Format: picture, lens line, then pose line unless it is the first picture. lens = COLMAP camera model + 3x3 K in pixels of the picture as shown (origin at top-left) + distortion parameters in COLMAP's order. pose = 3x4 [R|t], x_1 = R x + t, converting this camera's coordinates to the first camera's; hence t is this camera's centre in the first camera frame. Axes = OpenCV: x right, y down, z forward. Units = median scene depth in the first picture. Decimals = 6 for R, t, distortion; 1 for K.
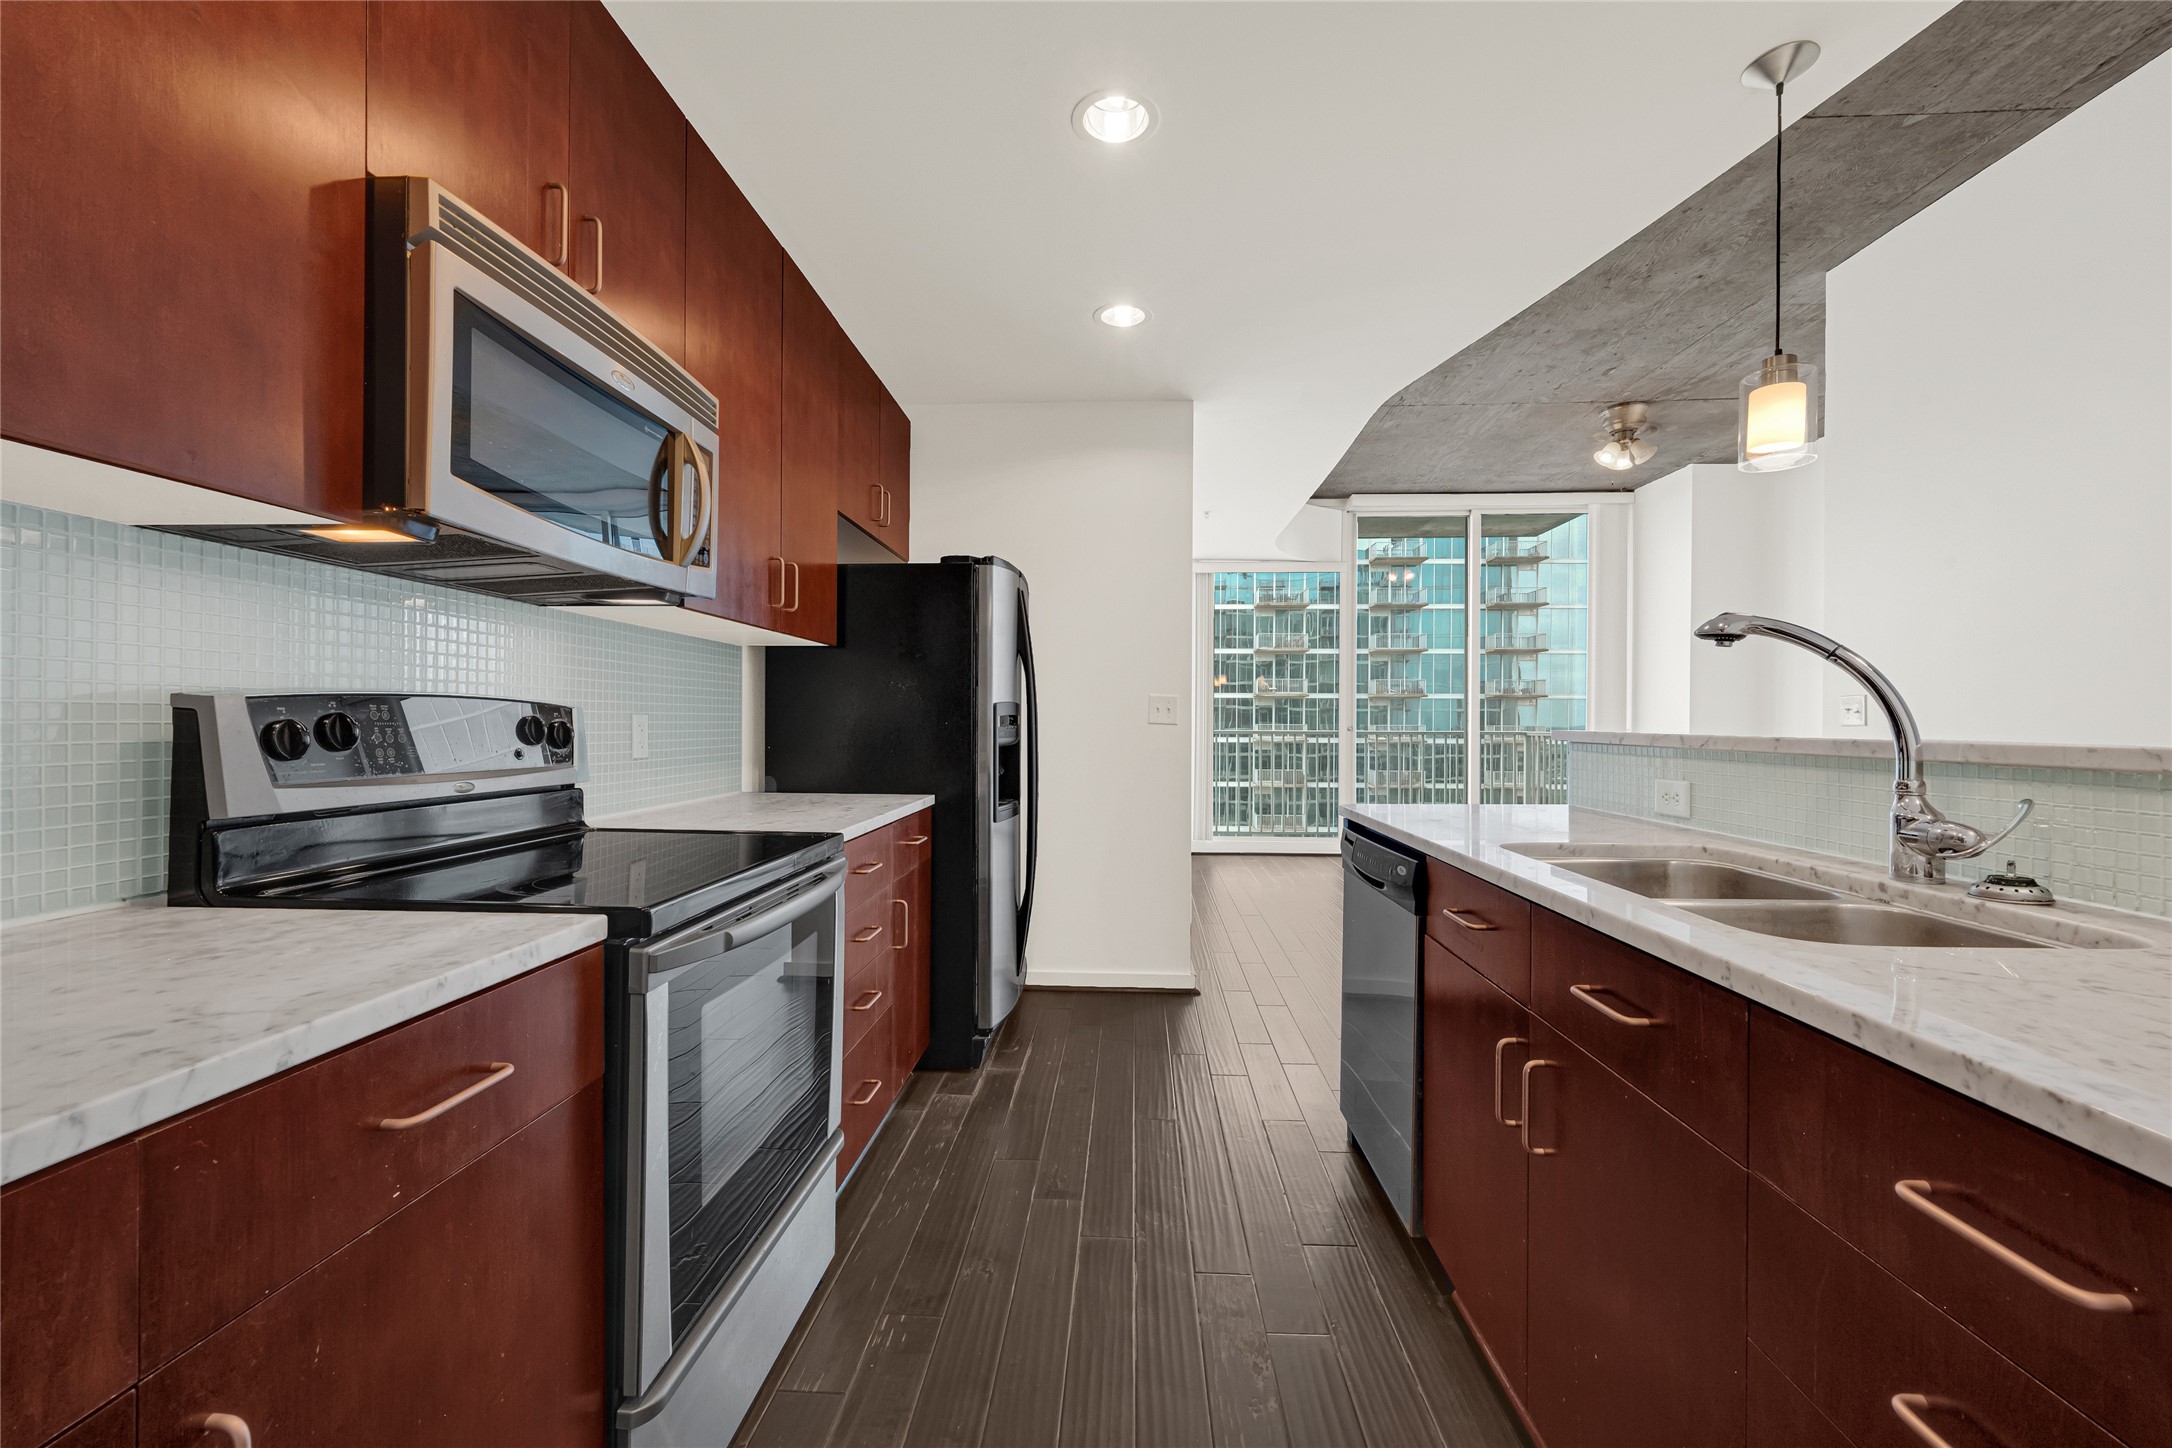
lens RADIAL K [[875.3, 0, 1086.0], [0, 875.3, 724.0], [0, 0, 1]] dist [-0.002914, 0.000442]
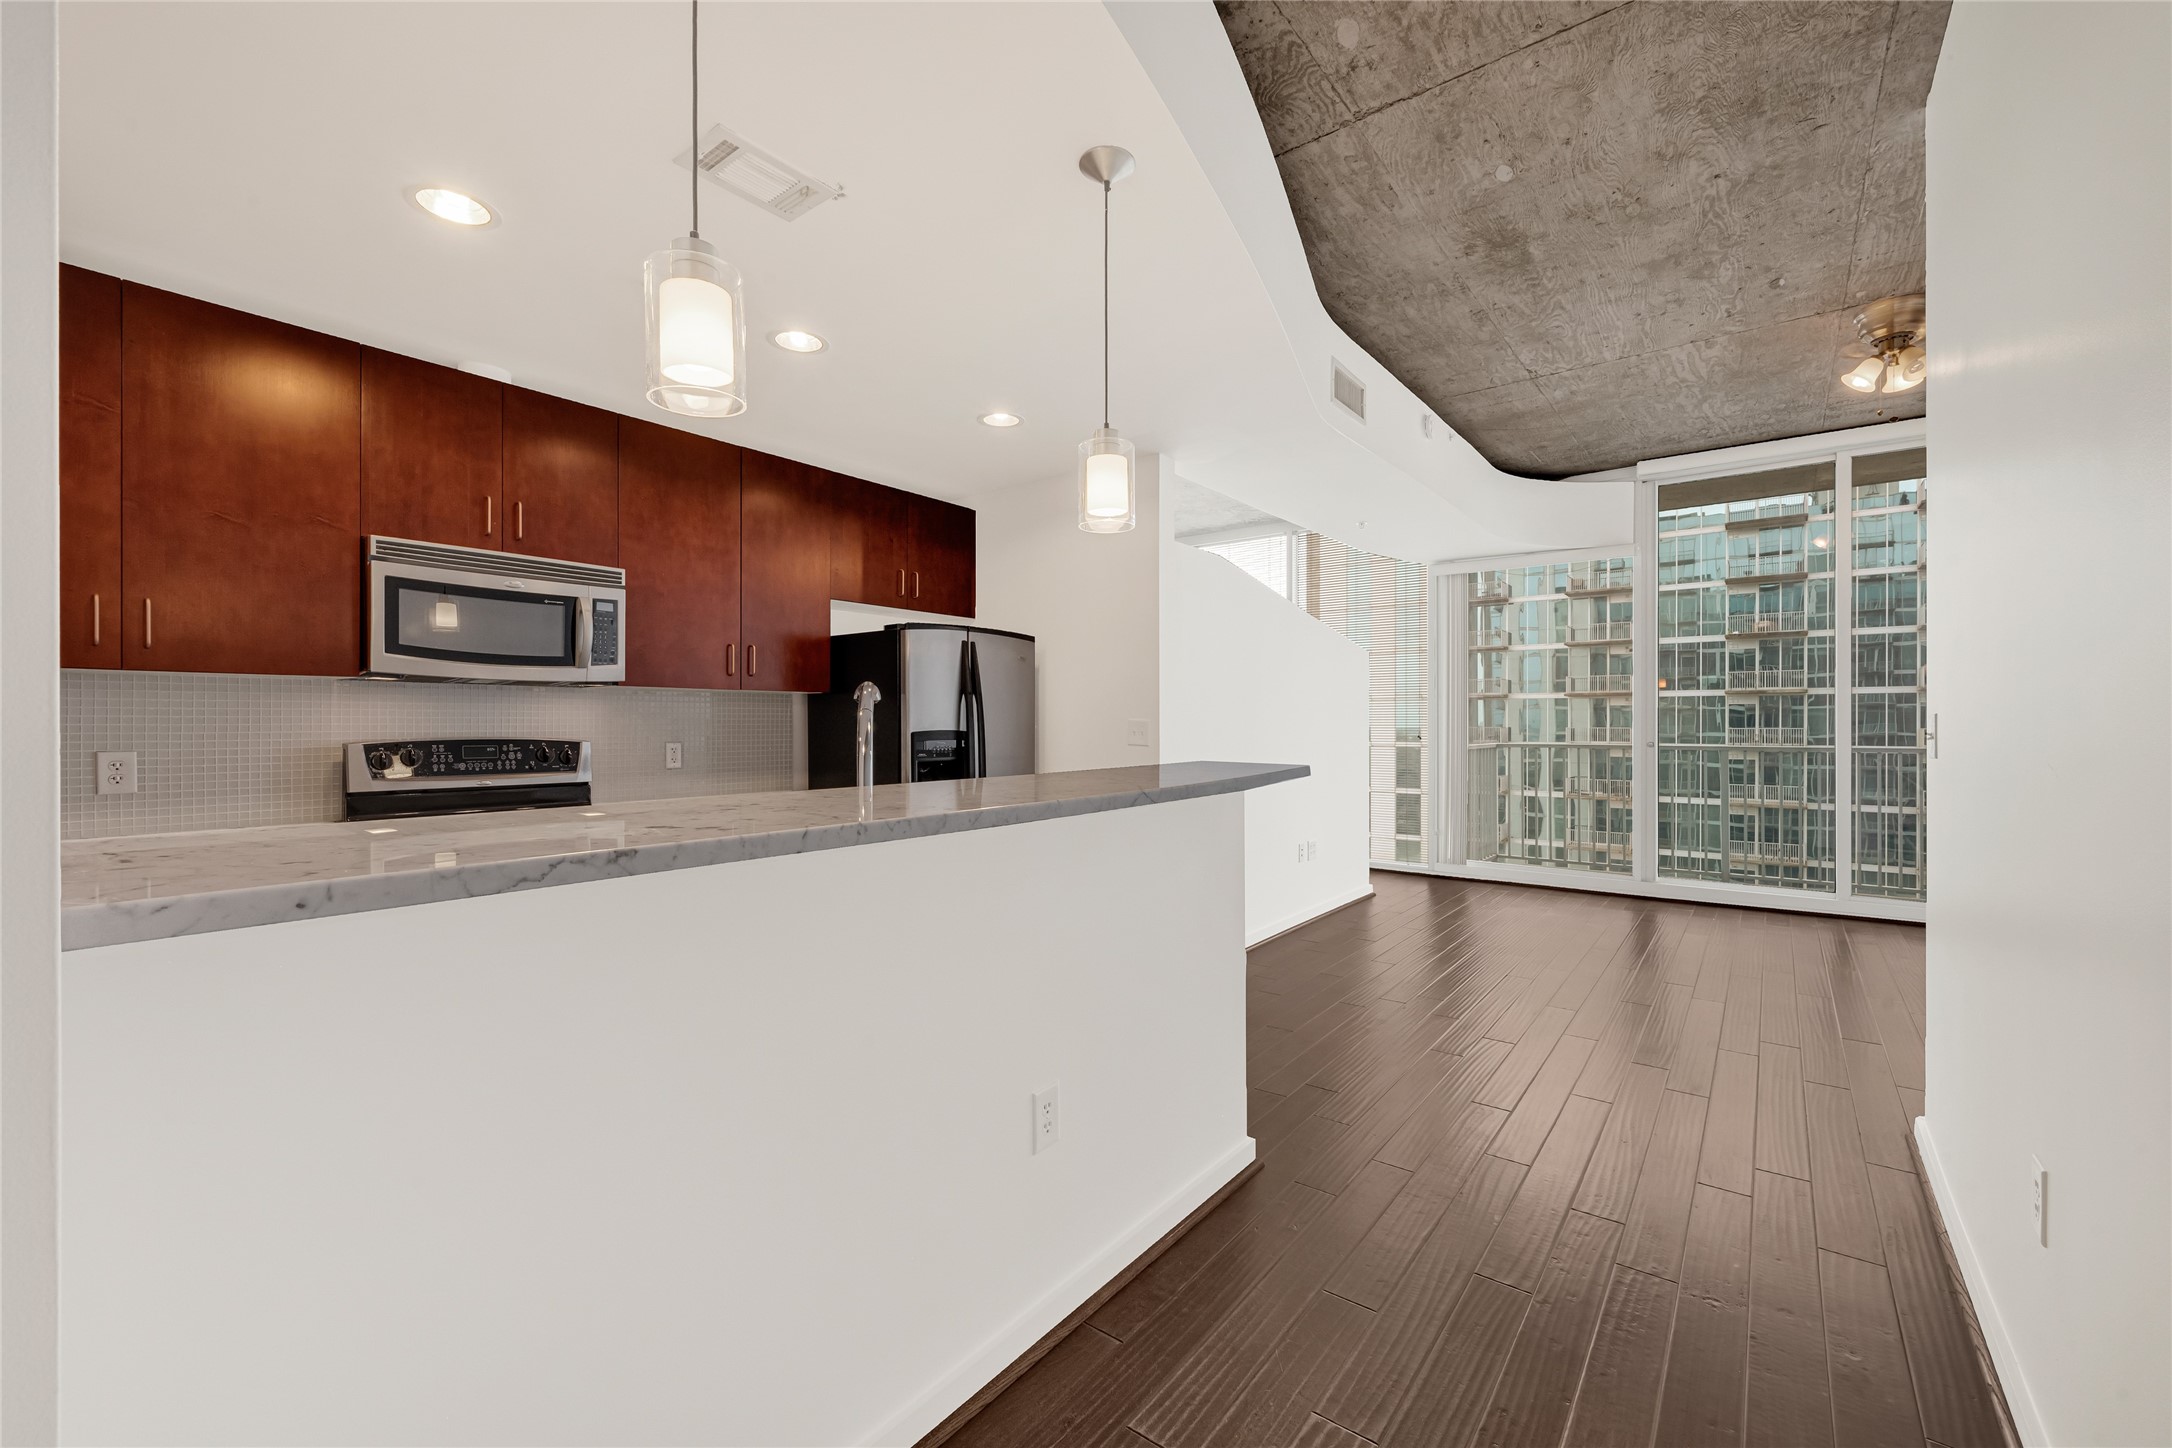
lens RADIAL K [[875.3, 0, 1086.0], [0, 875.3, 724.0], [0, 0, 1]] dist [-0.002914, 0.000442]
pose [[0.822156, -0.009246, -0.569187, 1.170559], [0.005568, 0.999951, -0.008201, -0.031916], [0.569235, 0.003573, 0.822167, 0.065190]]
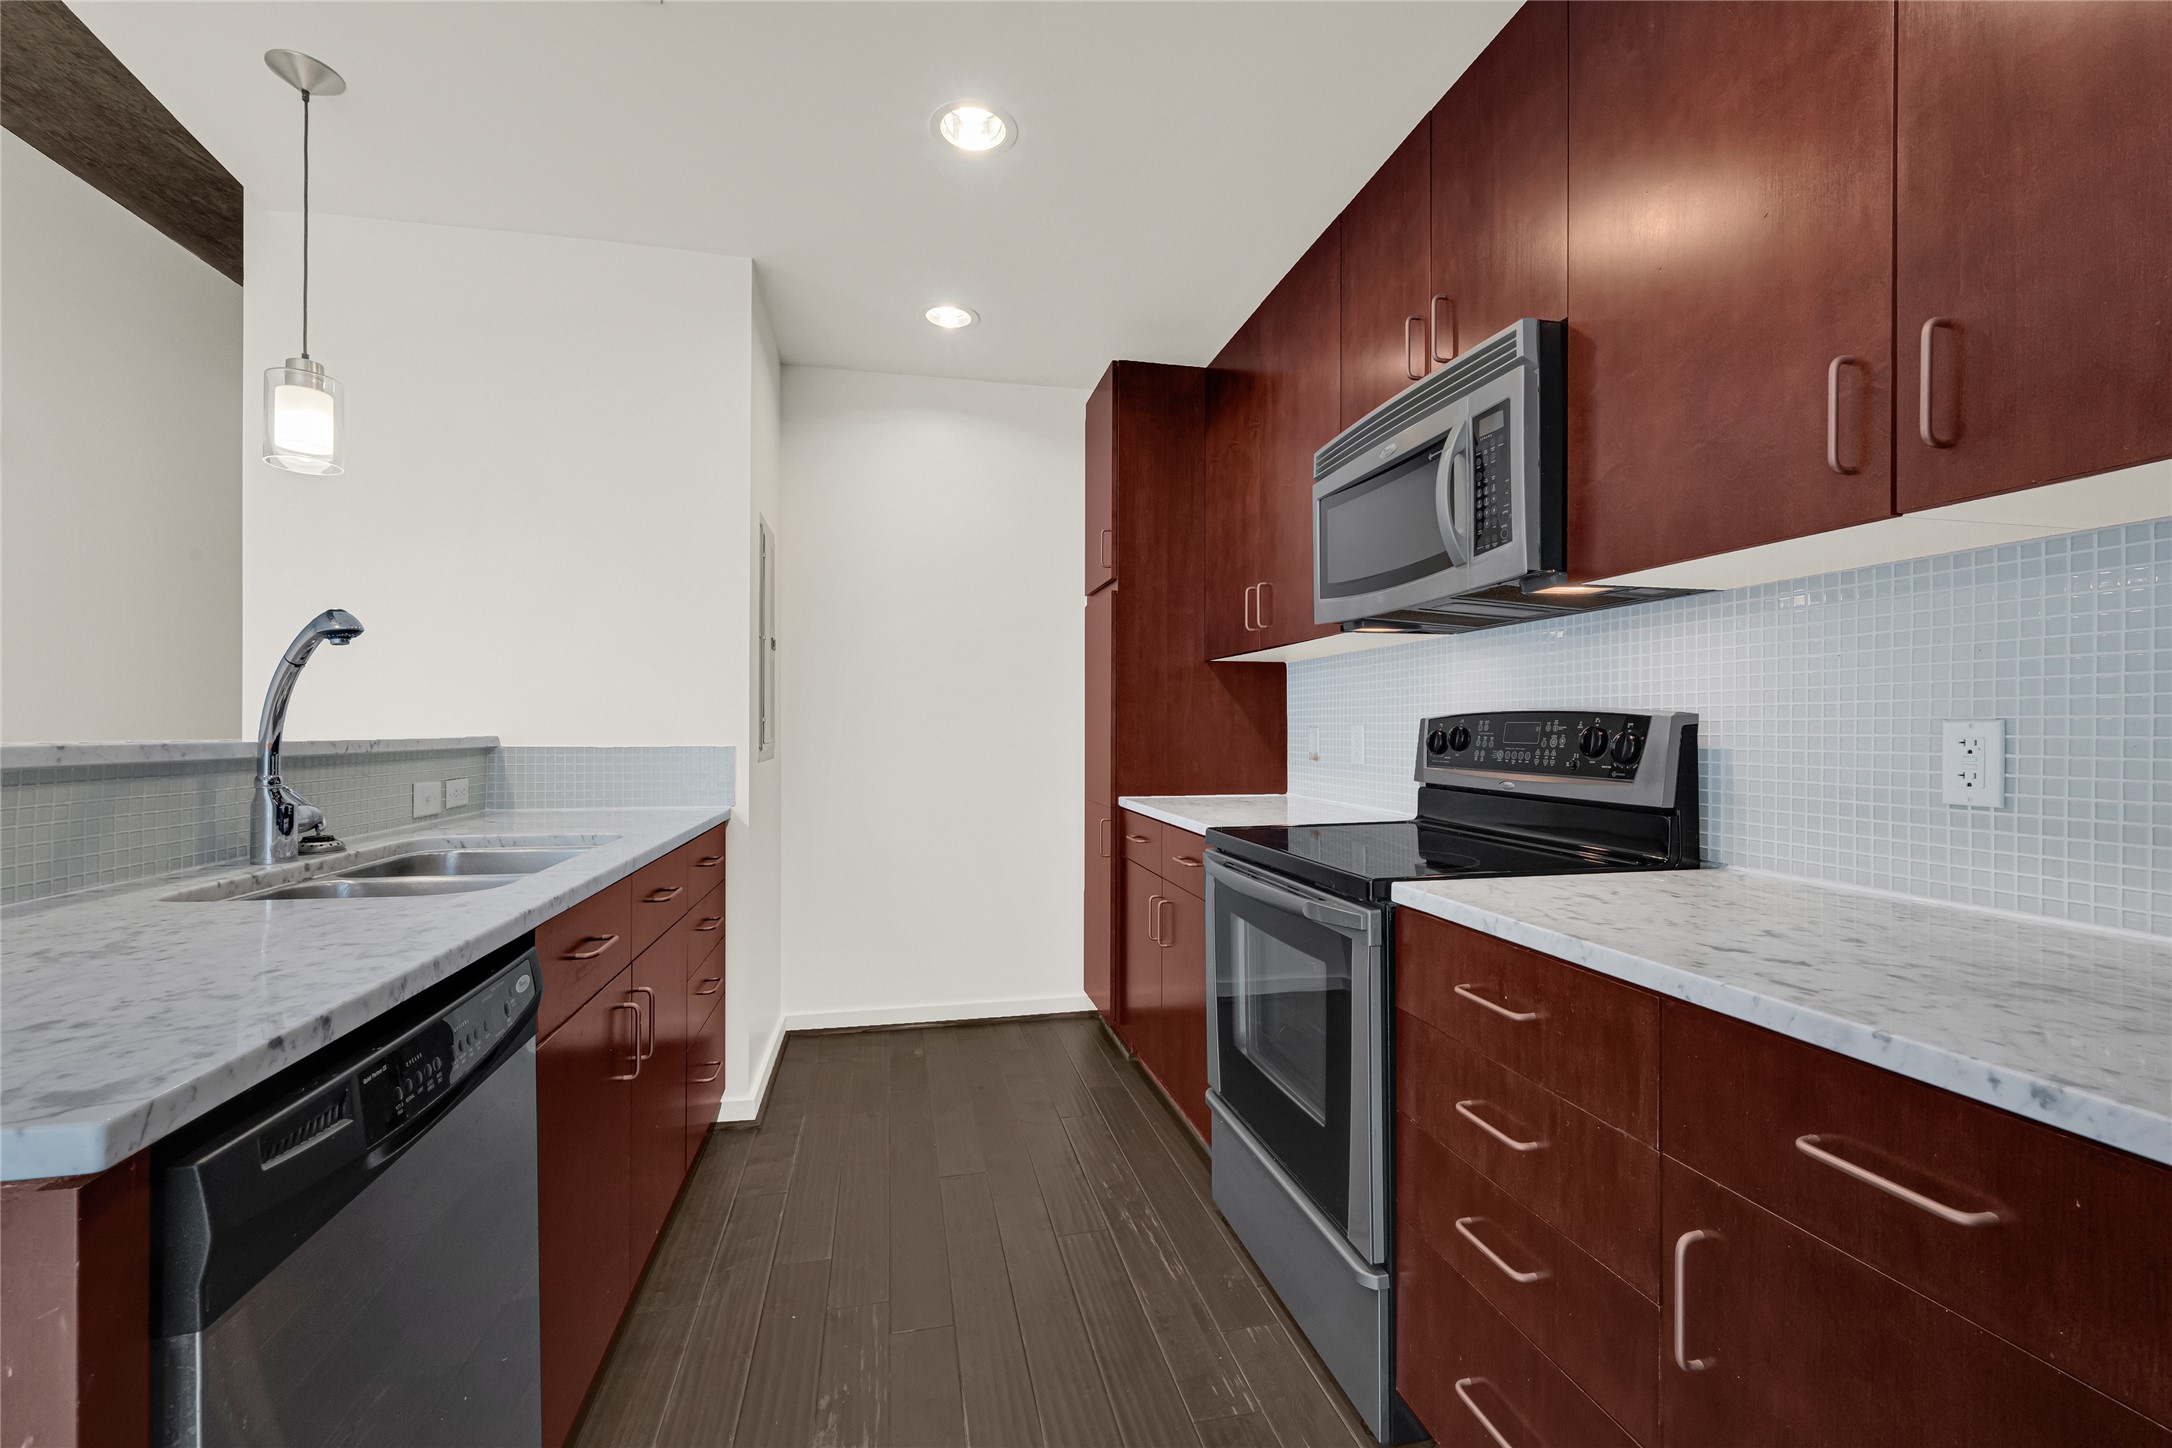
lens RADIAL K [[875.3, 0, 1086.0], [0, 875.3, 724.0], [0, 0, 1]] dist [-0.002914, 0.000442]
pose [[-0.947176, -0.009311, -0.320579, 0.172334], [-0.009380, 0.999955, -0.001327, -0.006003], [0.320576, 0.001750, -0.947221, 1.380615]]
